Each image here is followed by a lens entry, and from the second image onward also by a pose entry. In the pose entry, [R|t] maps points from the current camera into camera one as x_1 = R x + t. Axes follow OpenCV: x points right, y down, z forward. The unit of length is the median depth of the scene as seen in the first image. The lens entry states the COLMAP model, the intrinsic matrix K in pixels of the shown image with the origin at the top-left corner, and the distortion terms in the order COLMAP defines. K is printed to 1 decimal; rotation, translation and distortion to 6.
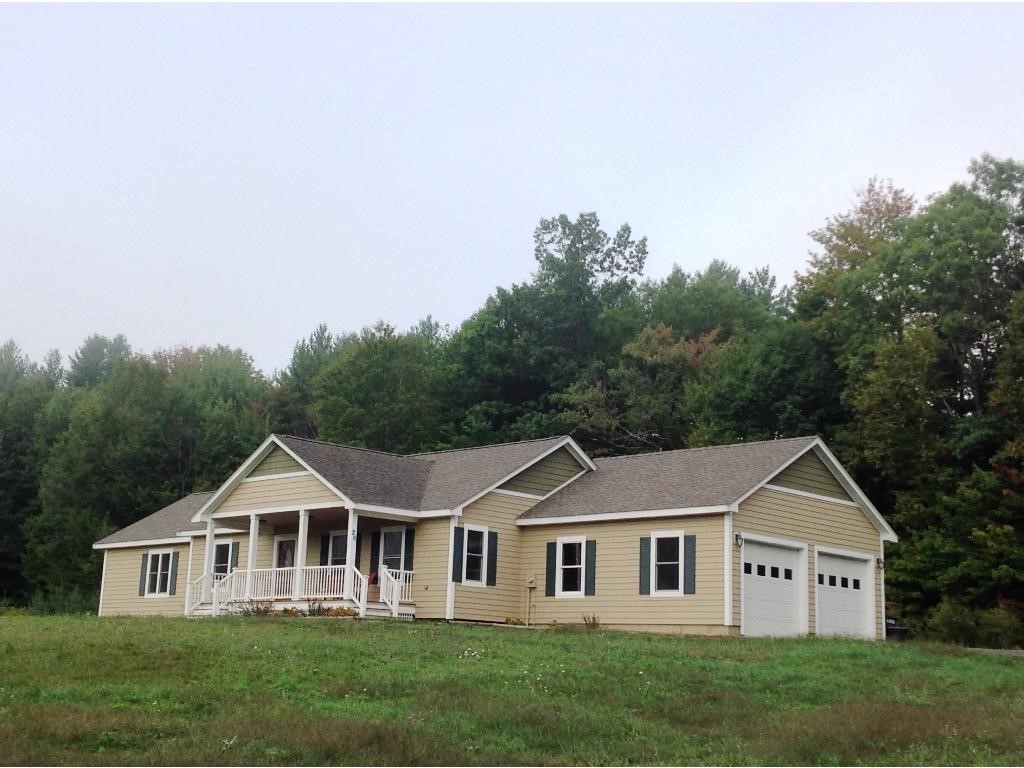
lens RADIAL K [[1408.0, 0, 512.0], [0, 1408.0, 384.0], [0, 0, 1]] dist [0.225111, -0.594589]
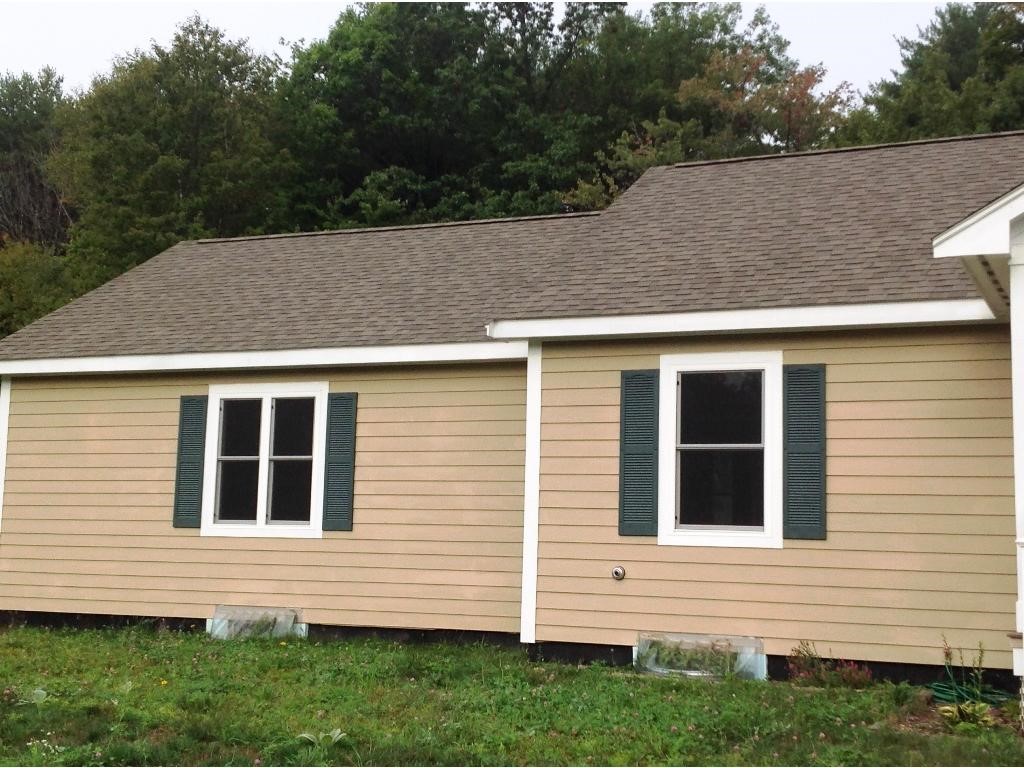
lens RADIAL K [[1408.0, 0, 512.0], [0, 1408.0, 384.0], [0, 0, 1]] dist [0.225111, -0.594589]
pose [[0.938748, 0.030648, 0.343238, -0.385194], [-0.063471, 0.994374, 0.084804, 0.109430], [-0.338708, -0.101396, 0.935412, 0.878423]]
